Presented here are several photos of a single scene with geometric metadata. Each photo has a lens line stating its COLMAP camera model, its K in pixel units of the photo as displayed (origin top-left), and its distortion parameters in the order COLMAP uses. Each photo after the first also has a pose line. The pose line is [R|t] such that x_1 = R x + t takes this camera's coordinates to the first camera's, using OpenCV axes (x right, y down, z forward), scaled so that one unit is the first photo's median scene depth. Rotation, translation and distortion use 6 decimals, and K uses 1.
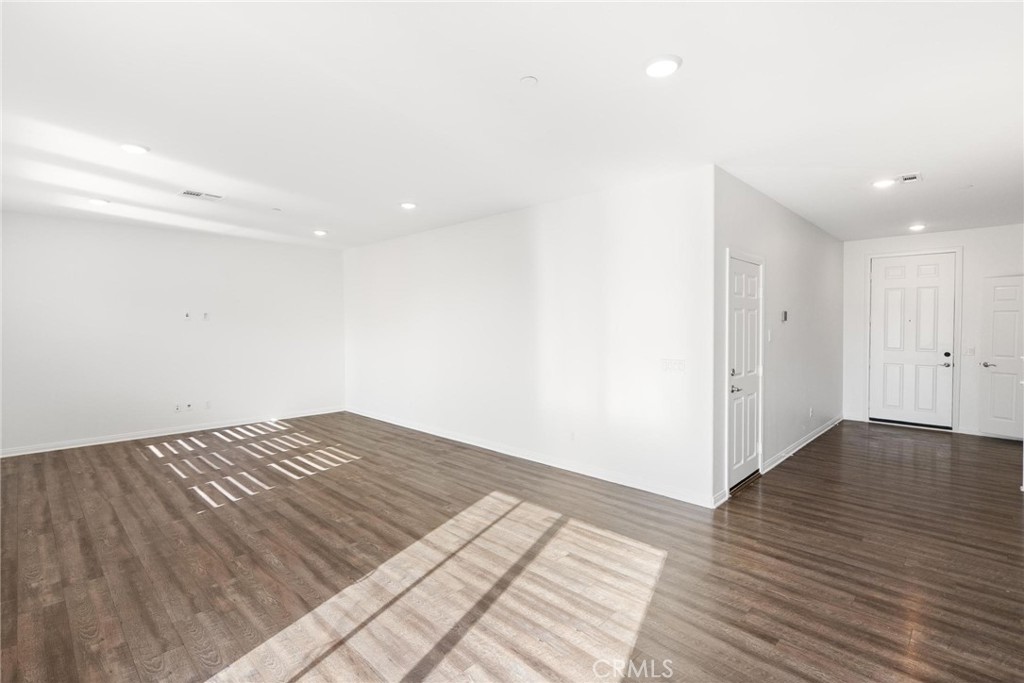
lens RADIAL K [[480.2, 0, 506.2], [0, 480.2, 334.0], [0, 0, 1]] dist [-0.001257, -0.001199]
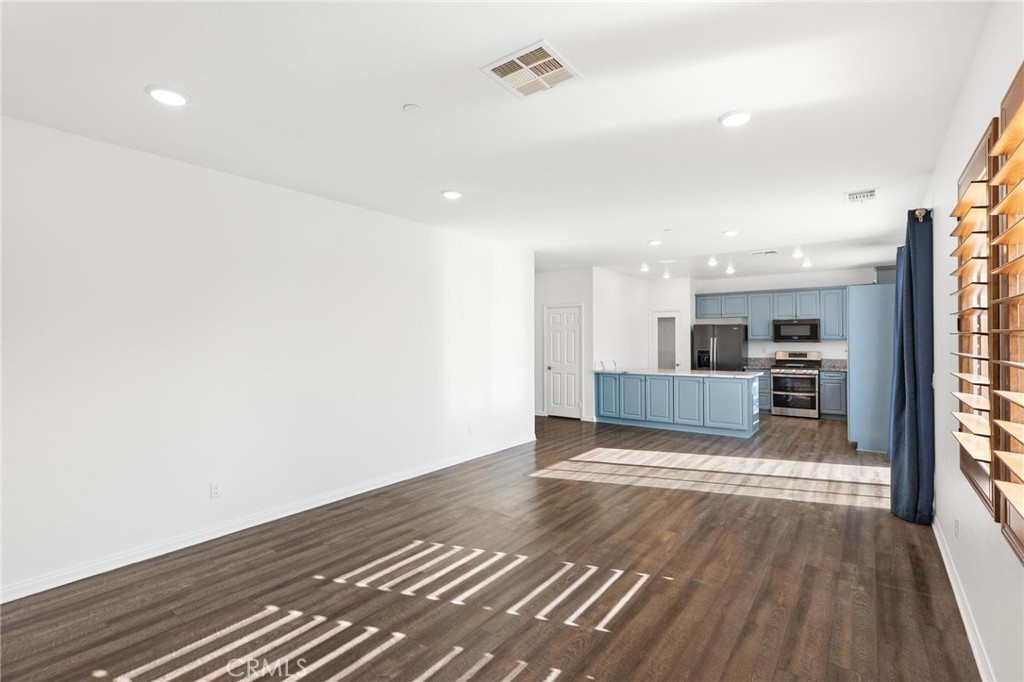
lens RADIAL K [[480.2, 0, 506.2], [0, 480.2, 333.5], [0, 0, 1]] dist [-0.001257, -0.001199]
pose [[-0.129382, 0.012815, 0.991512, -1.532375], [0.025897, 0.999619, -0.009540, -0.027638], [-0.991257, 0.024443, -0.129664, 1.501179]]
